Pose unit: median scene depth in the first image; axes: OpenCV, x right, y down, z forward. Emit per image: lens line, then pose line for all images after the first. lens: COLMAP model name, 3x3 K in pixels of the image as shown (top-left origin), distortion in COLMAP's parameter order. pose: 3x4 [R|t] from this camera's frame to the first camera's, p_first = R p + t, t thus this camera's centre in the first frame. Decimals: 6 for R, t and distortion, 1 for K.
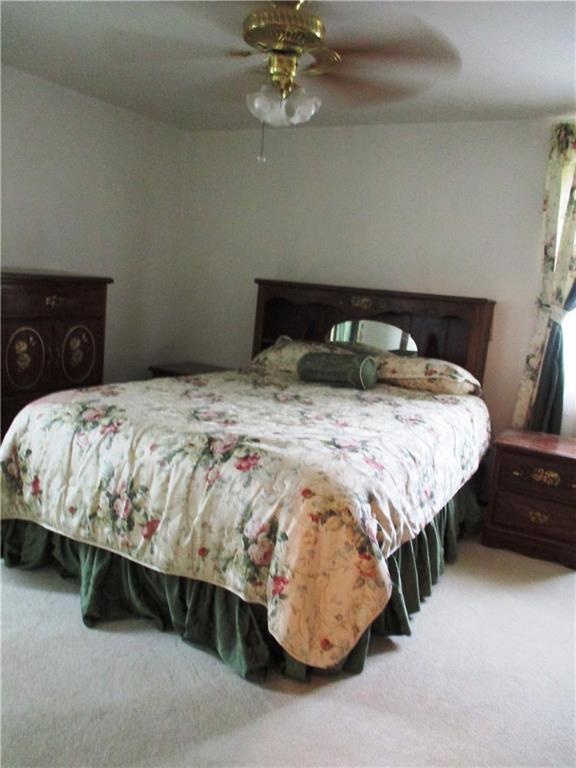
lens RADIAL K [[644.4, 0, 287.2], [0, 644.4, 387.7], [0, 0, 1]] dist [-0.030218, 0.012701]
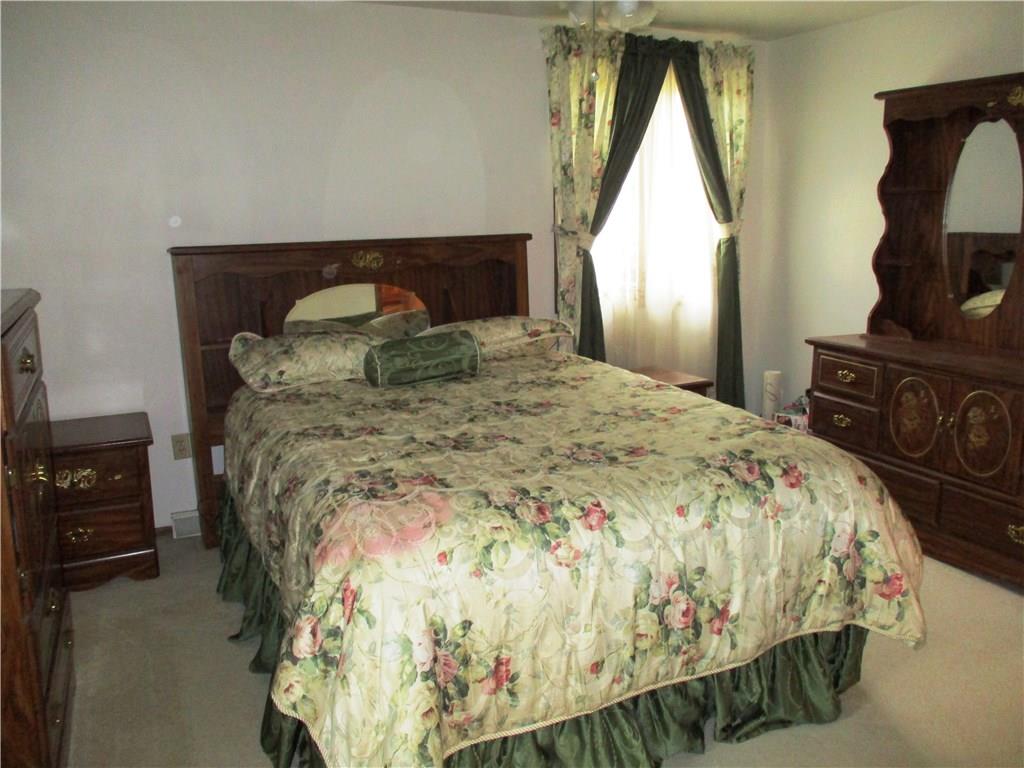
lens RADIAL K [[859.2, 0, 512.0], [0, 859.2, 379.6], [0, 0, 1]] dist [-0.030218, 0.012701]
pose [[0.564652, -0.253766, 0.785348, -0.943497], [0.205809, 0.964790, 0.163775, -0.217376], [-0.799257, 0.069156, 0.596998, 0.566083]]
